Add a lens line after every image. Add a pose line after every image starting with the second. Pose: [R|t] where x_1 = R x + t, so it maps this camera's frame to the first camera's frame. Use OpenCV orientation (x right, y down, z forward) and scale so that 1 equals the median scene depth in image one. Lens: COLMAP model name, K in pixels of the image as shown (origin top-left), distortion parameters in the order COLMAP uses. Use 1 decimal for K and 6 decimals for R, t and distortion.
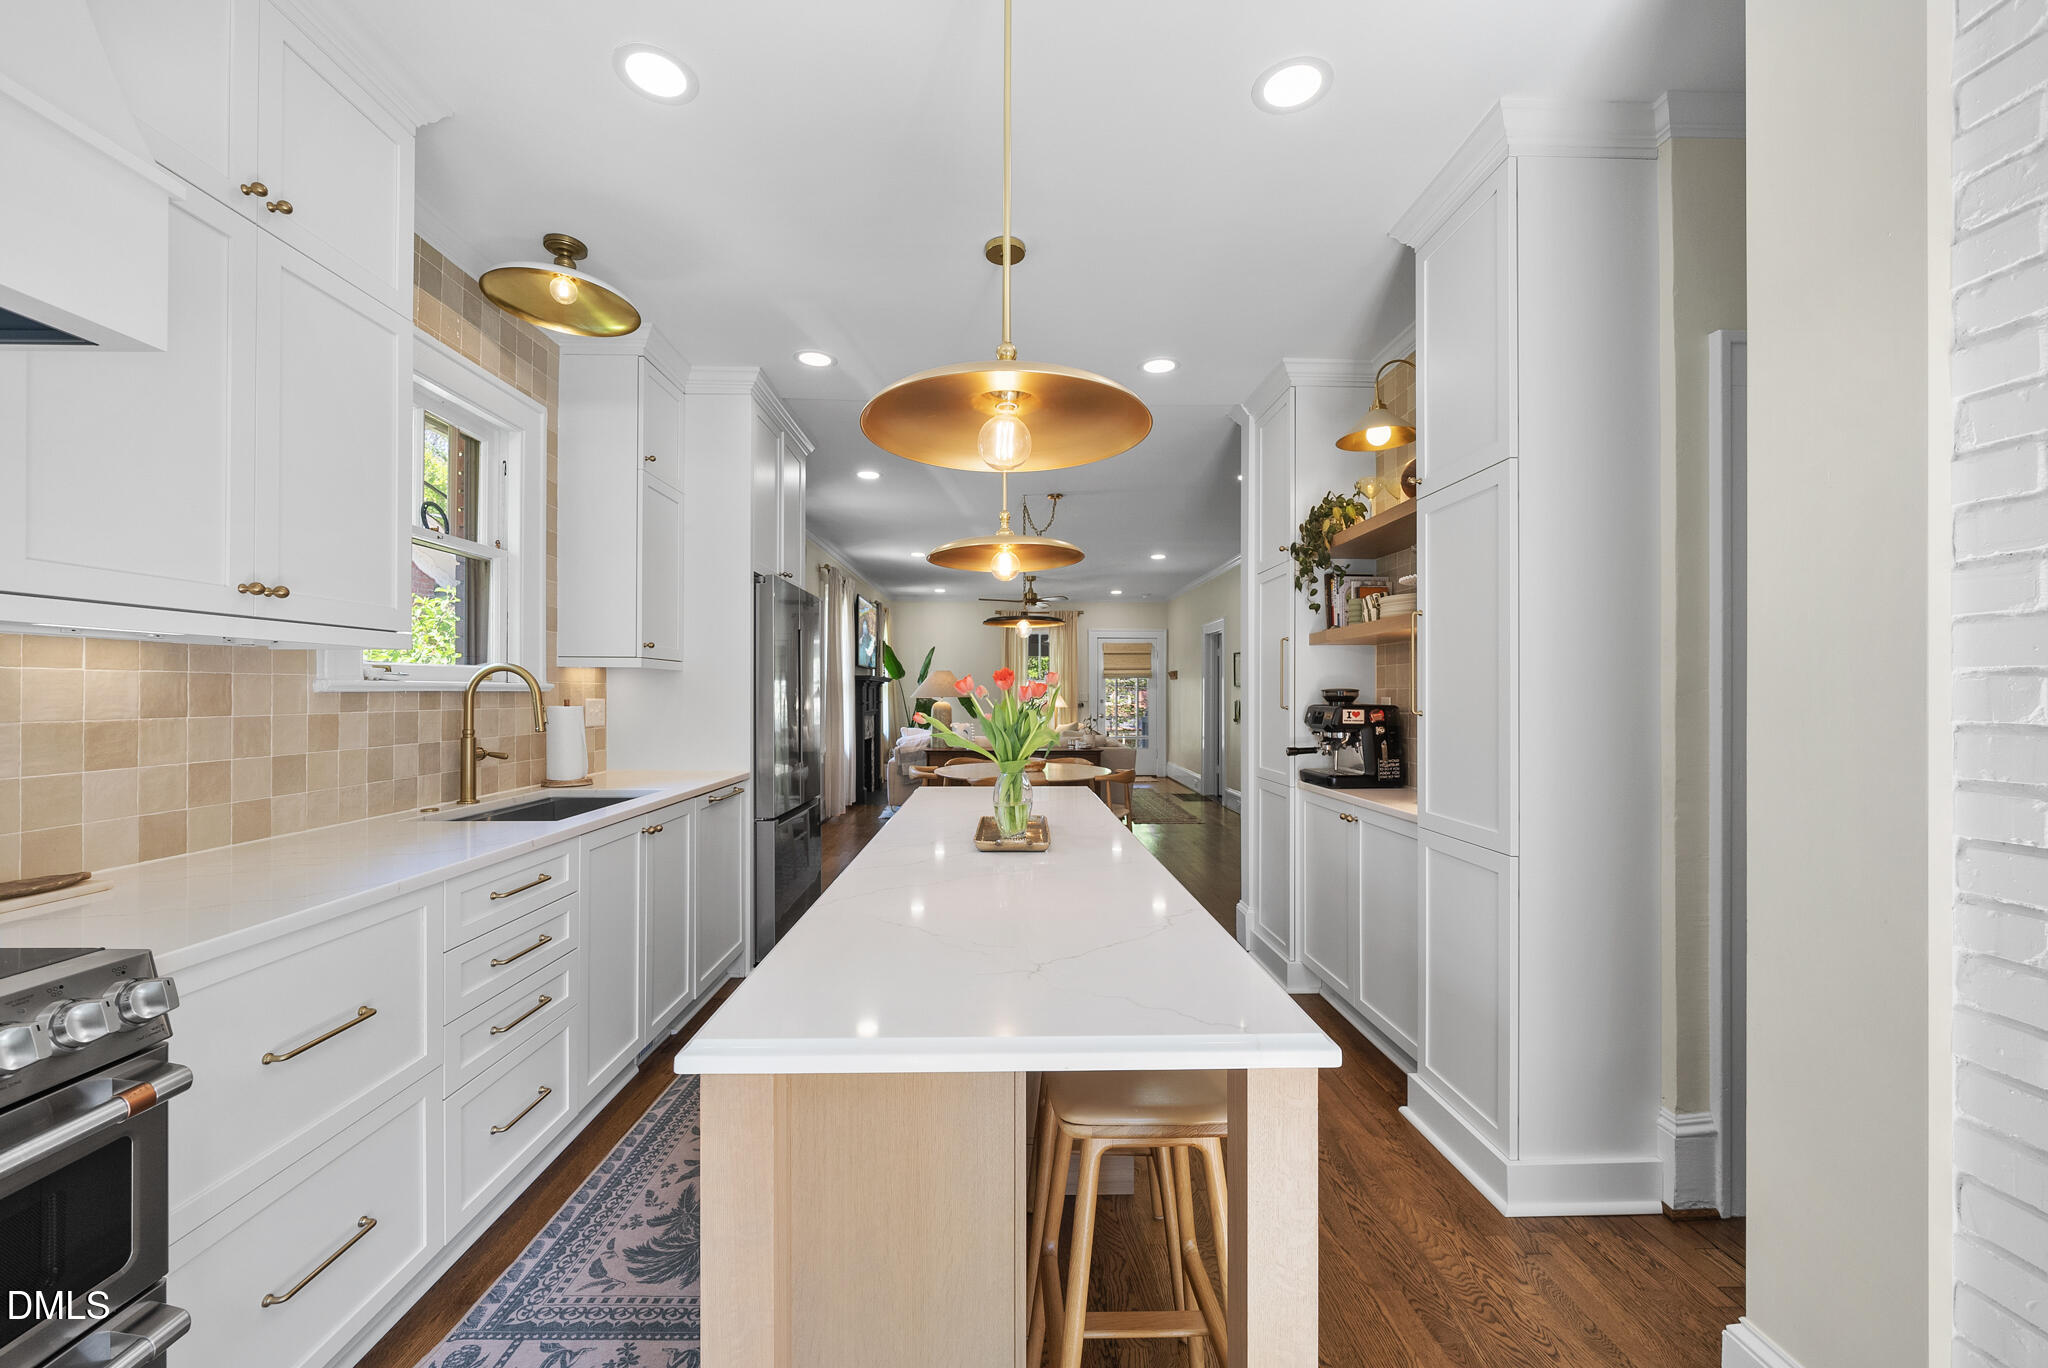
lens RADIAL K [[800.8, 0, 1022.2], [0, 800.8, 686.3], [0, 0, 1]] dist [-0.004206, 0.000268]
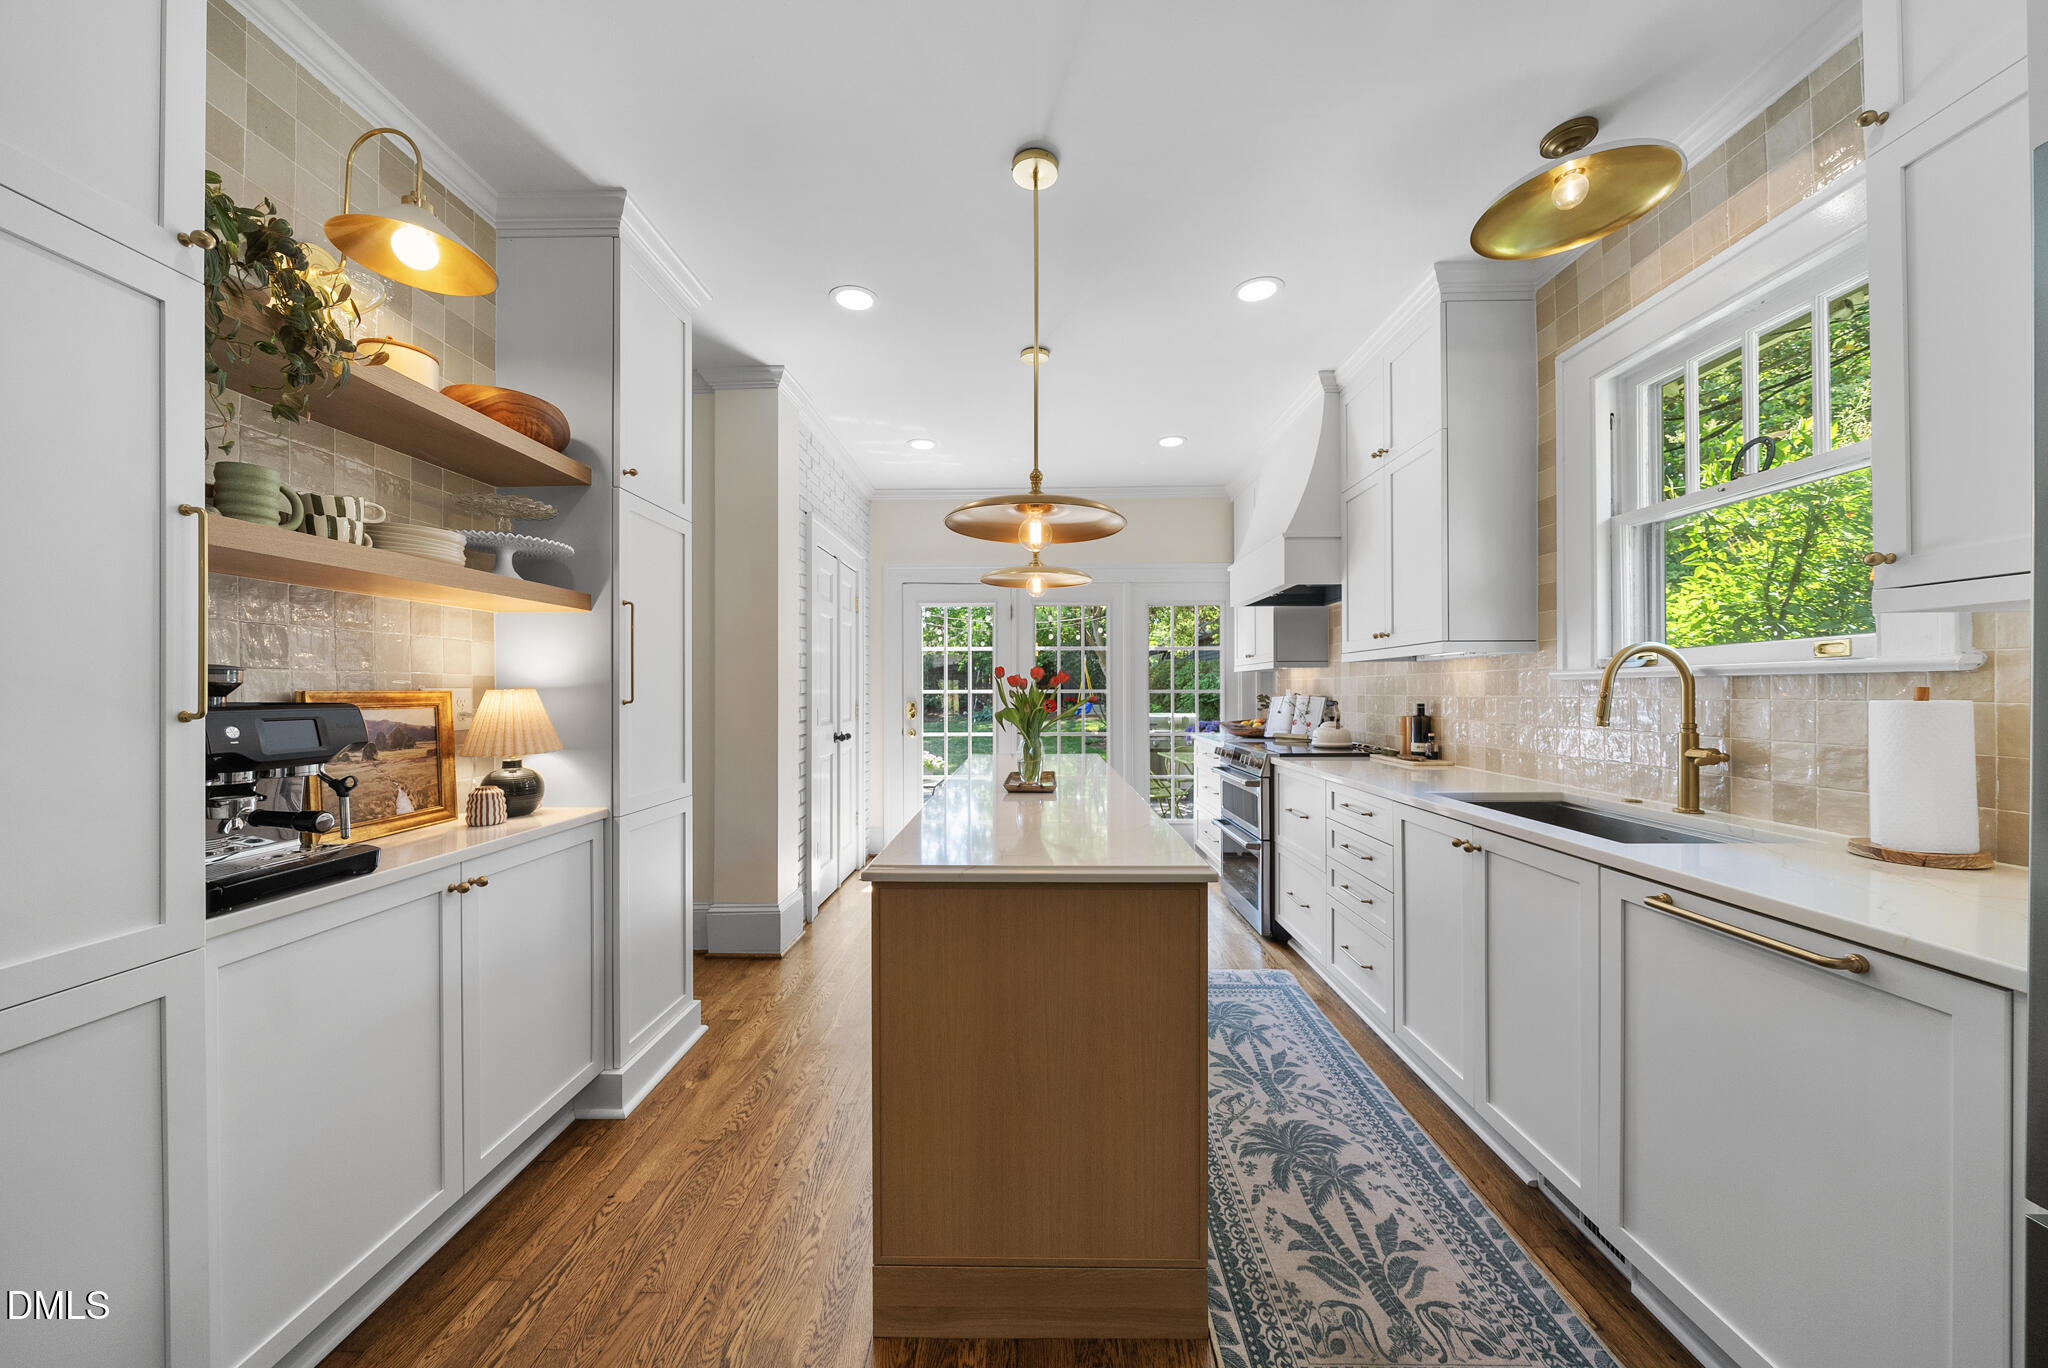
lens RADIAL K [[700.1, 0, 1042.8], [0, 700.1, 689.0], [0, 0, 1]] dist [-0.006613, 0.000197]
pose [[-0.999905, 0.001698, 0.013707, -0.037067], [0.001549, 0.999940, -0.010813, 0.025090], [-0.013724, -0.010791, -0.999848, 1.685800]]
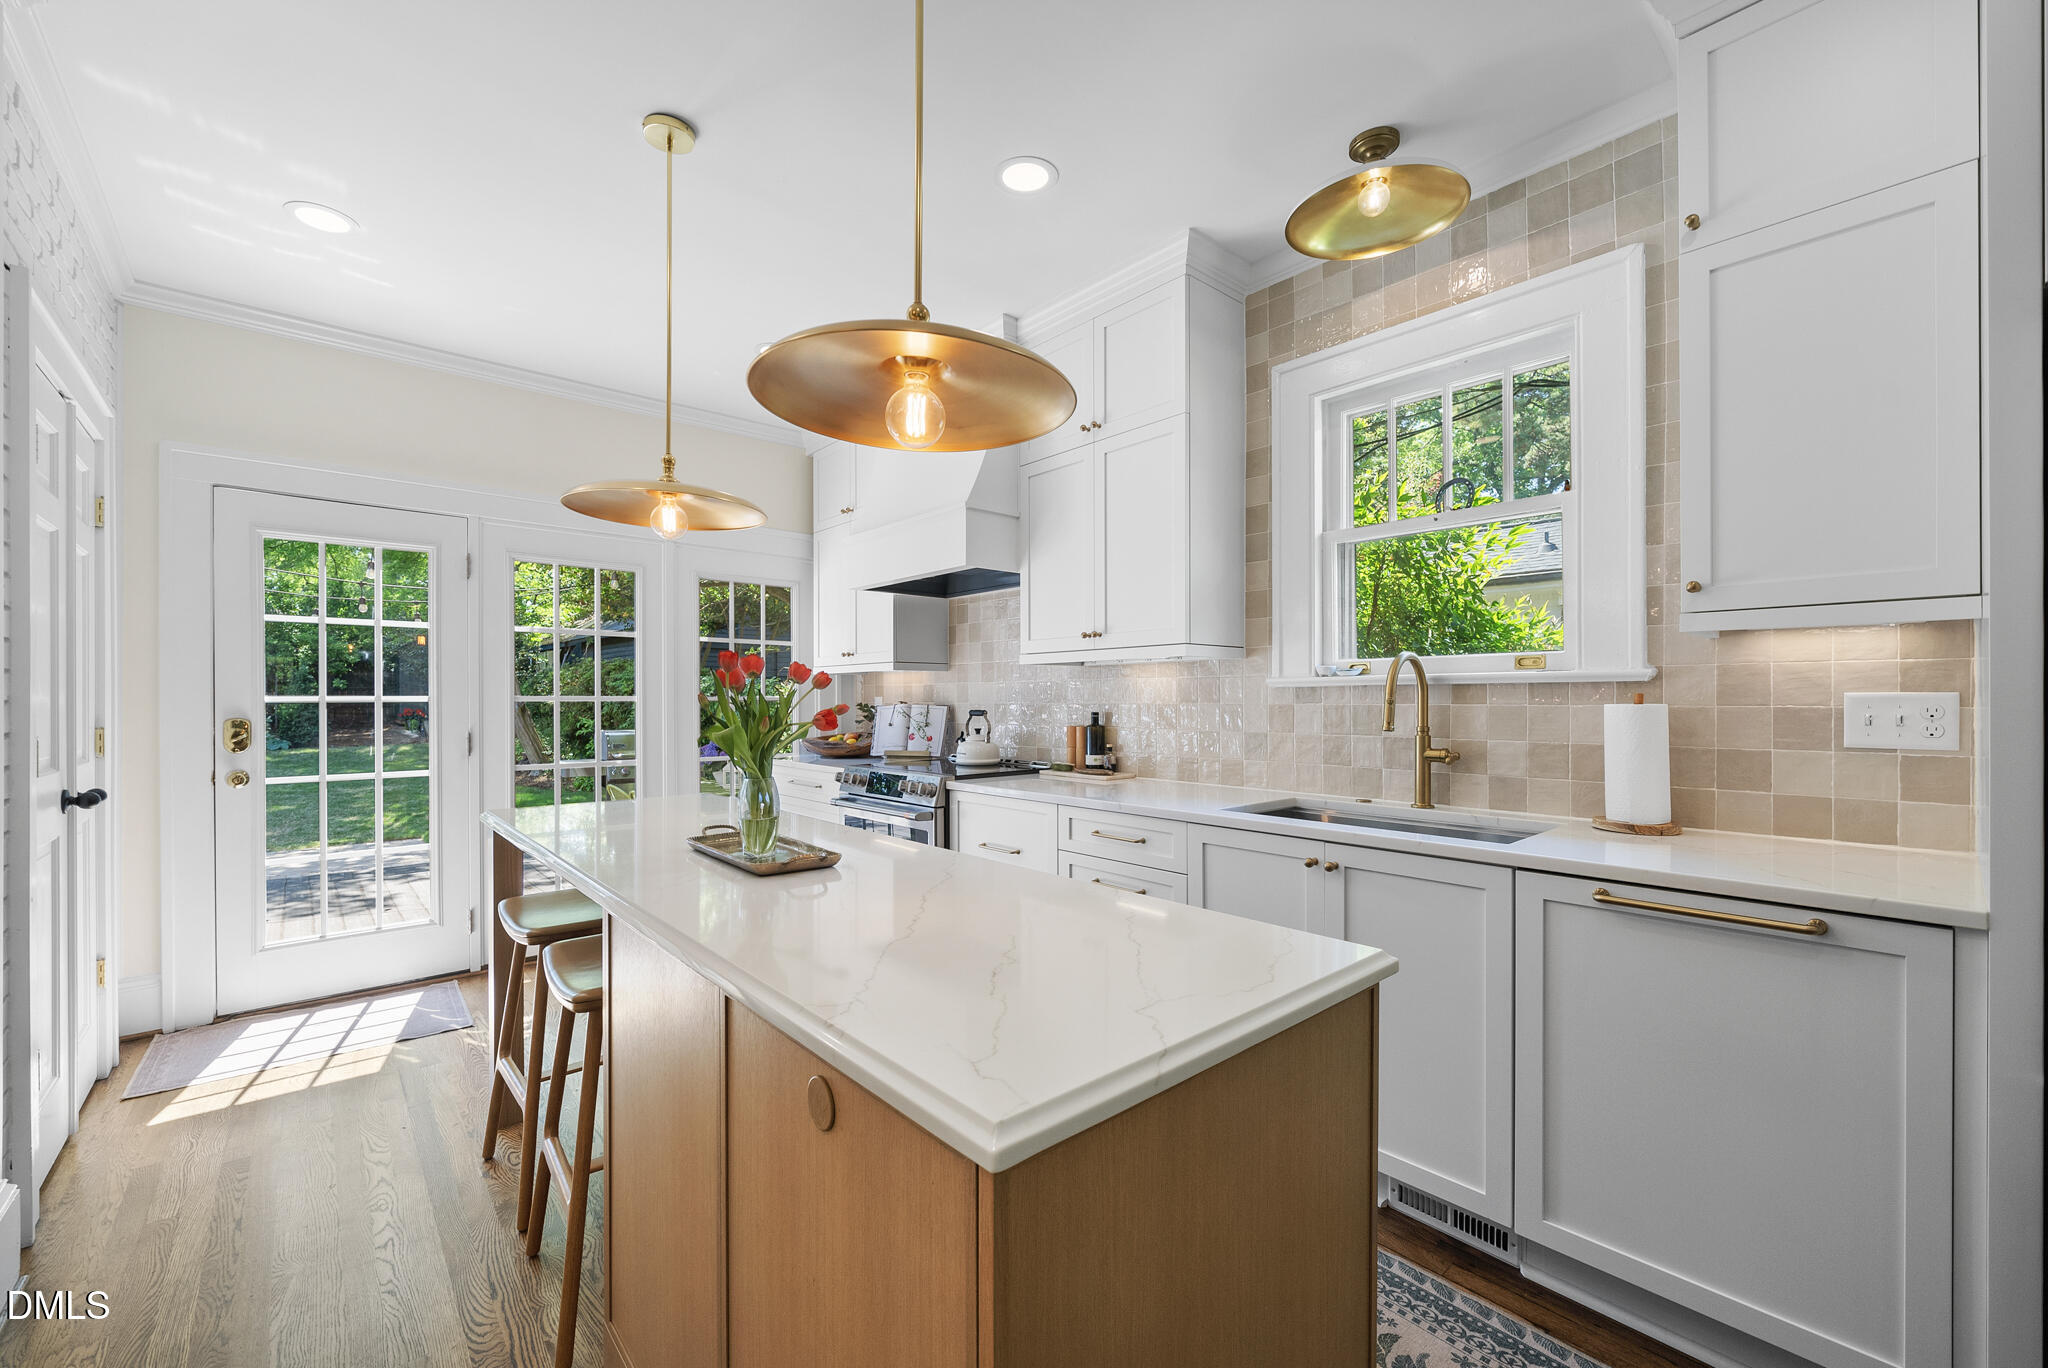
lens RADIAL K [[800.8, 0, 1024.2], [0, 800.8, 701.9], [0, 0, 1]] dist [-0.004206, 0.000268]
pose [[-0.758294, 0.002572, -0.651908, 0.237689], [0.006436, 0.999973, -0.003541, 0.026069], [0.651881, -0.006880, -0.758290, 1.360784]]
